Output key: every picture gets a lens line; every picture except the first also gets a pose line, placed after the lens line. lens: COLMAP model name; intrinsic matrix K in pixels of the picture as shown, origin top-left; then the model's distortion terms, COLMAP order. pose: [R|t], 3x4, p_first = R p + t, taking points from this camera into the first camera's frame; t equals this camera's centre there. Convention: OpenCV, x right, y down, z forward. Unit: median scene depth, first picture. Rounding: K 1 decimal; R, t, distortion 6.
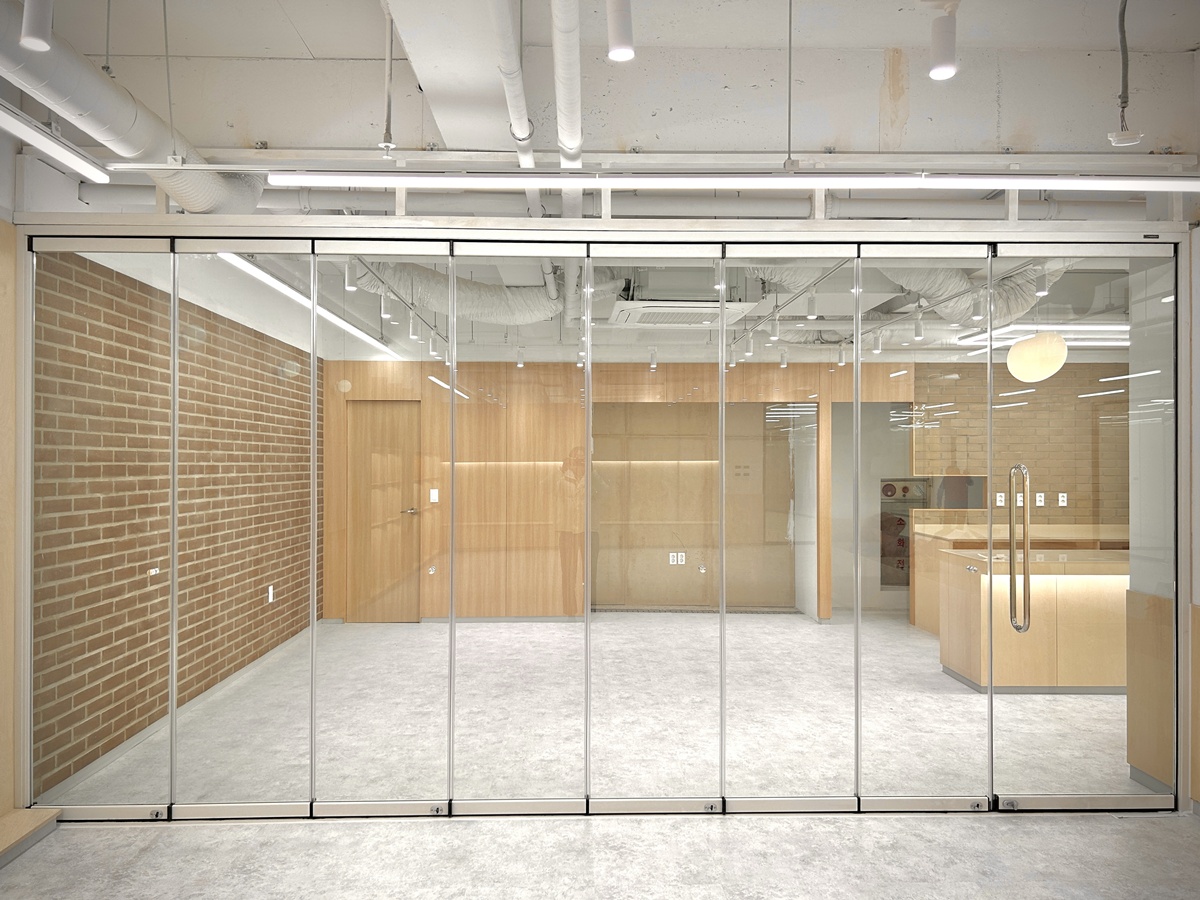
lens RADIAL K [[911.6, 0, 600.4], [0, 911.6, 459.7], [0, 0, 1]] dist [0.070459, -0.081370]
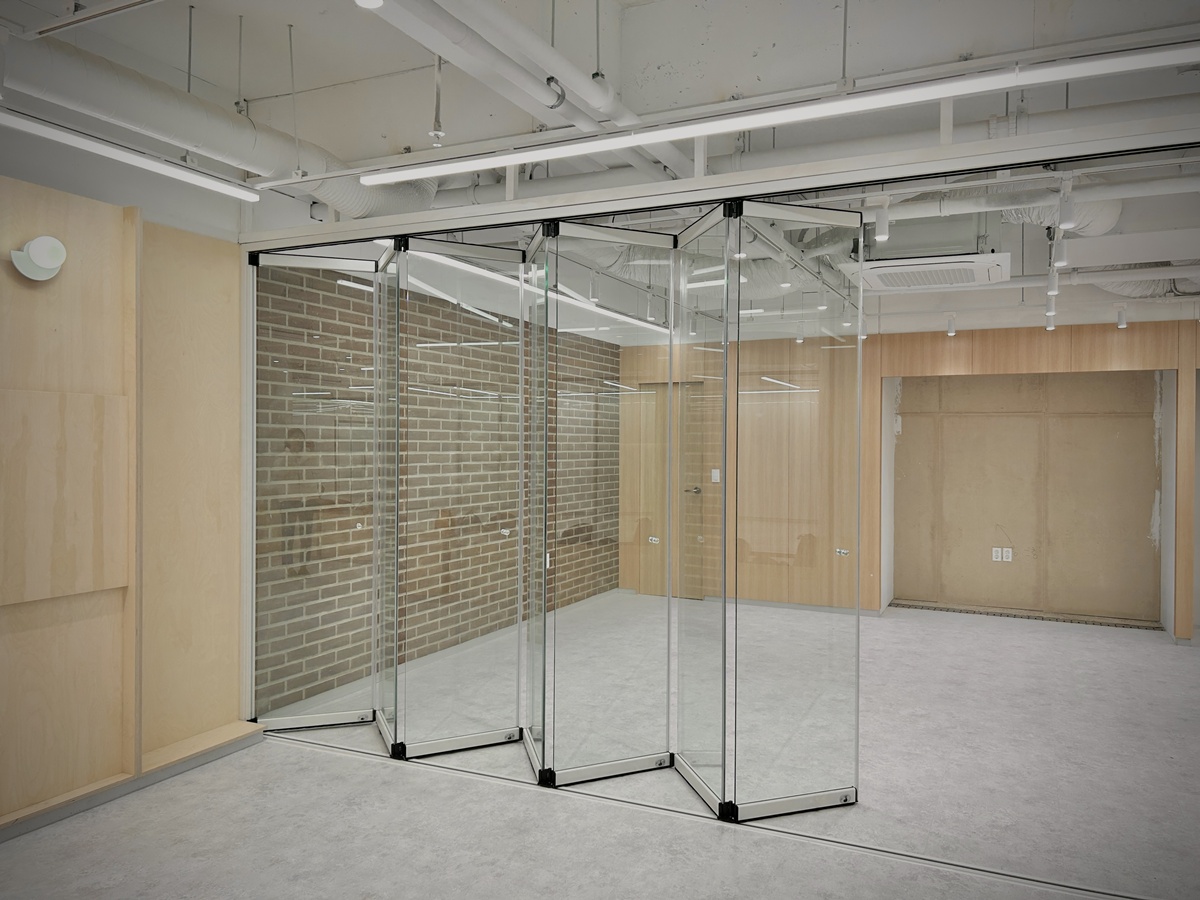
lens RADIAL K [[897.5, 0, 612.3], [0, 897.5, 450.2], [0, 0, 1]] dist [0.079083, -0.106953]
pose [[0.894889, 0.007544, -0.446226, 0.236603], [-0.003684, 0.999948, 0.009516, 0.003786], [0.446275, -0.006872, 0.894870, 0.097750]]
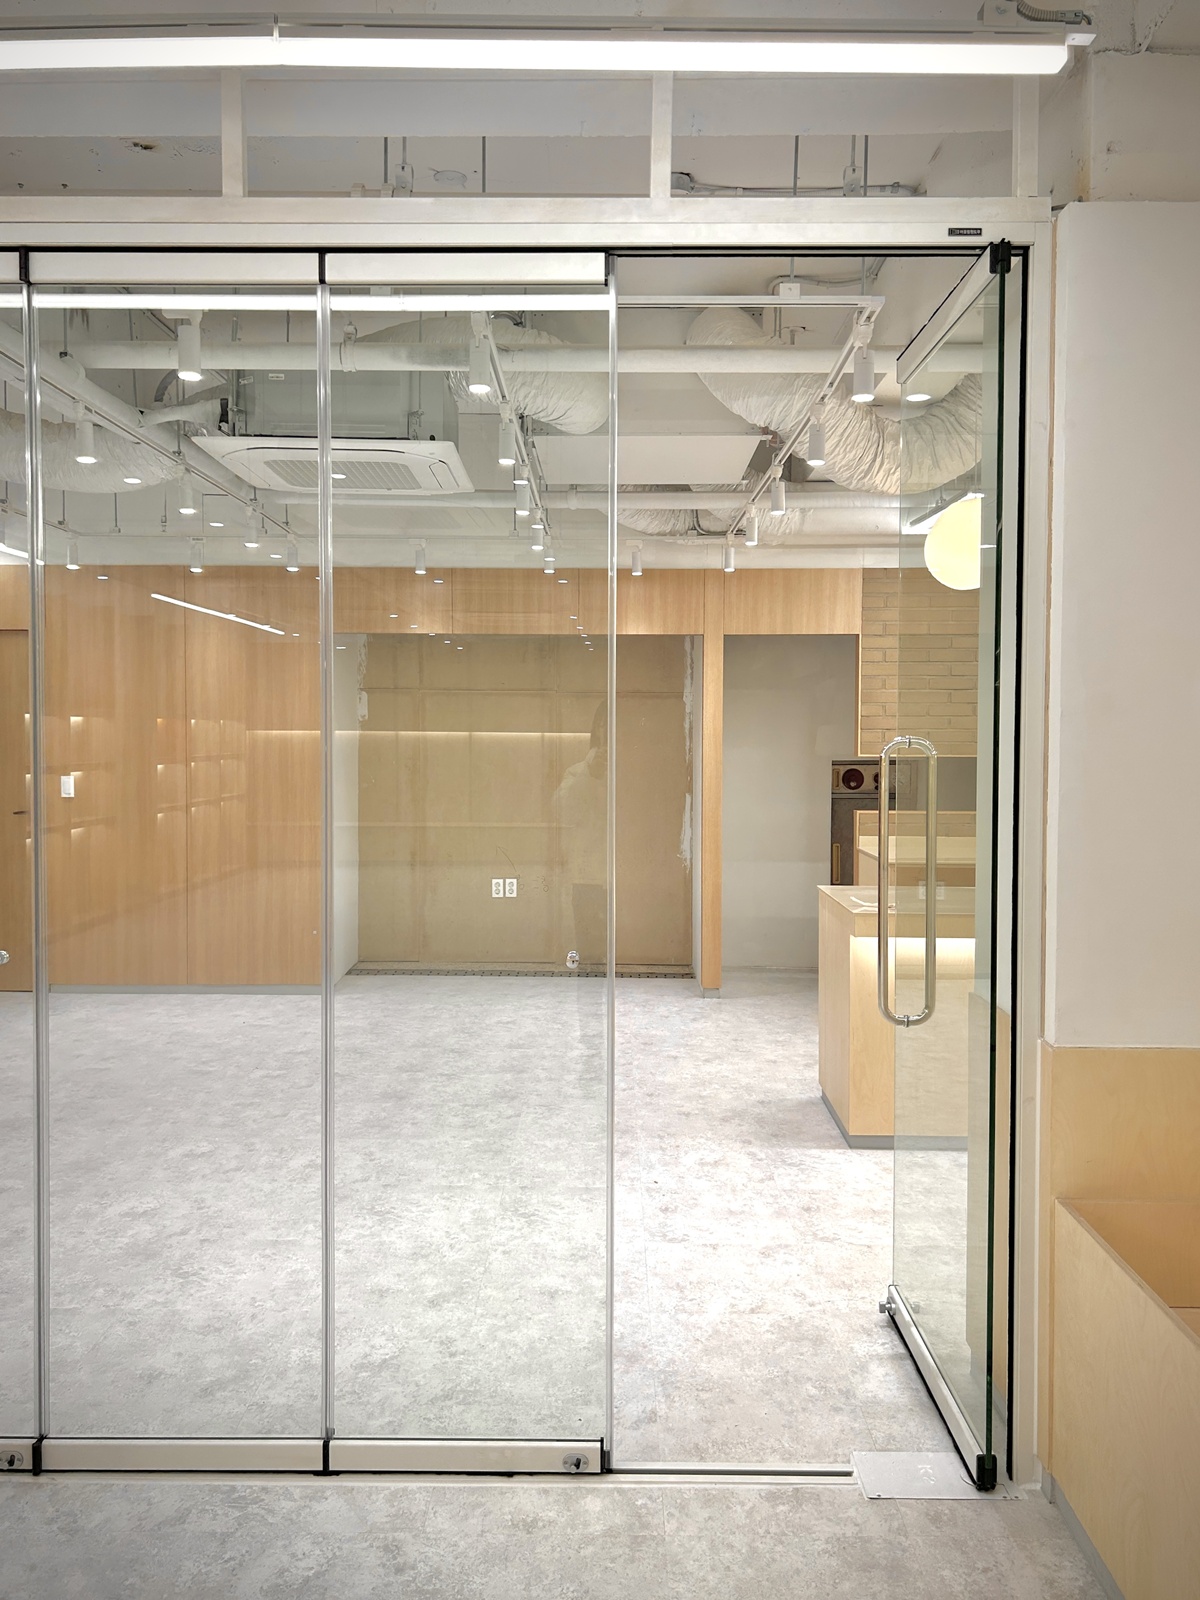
lens RADIAL K [[1248.7, 0, 601.2], [0, 1248.7, 771.1], [0, 0, 1]] dist [0.086170, -0.133056]
pose [[0.999368, 0.003945, -0.035328, 0.312407], [-0.002816, 0.999486, 0.031942, 0.002147], [0.035436, -0.031822, 0.998865, 0.260896]]
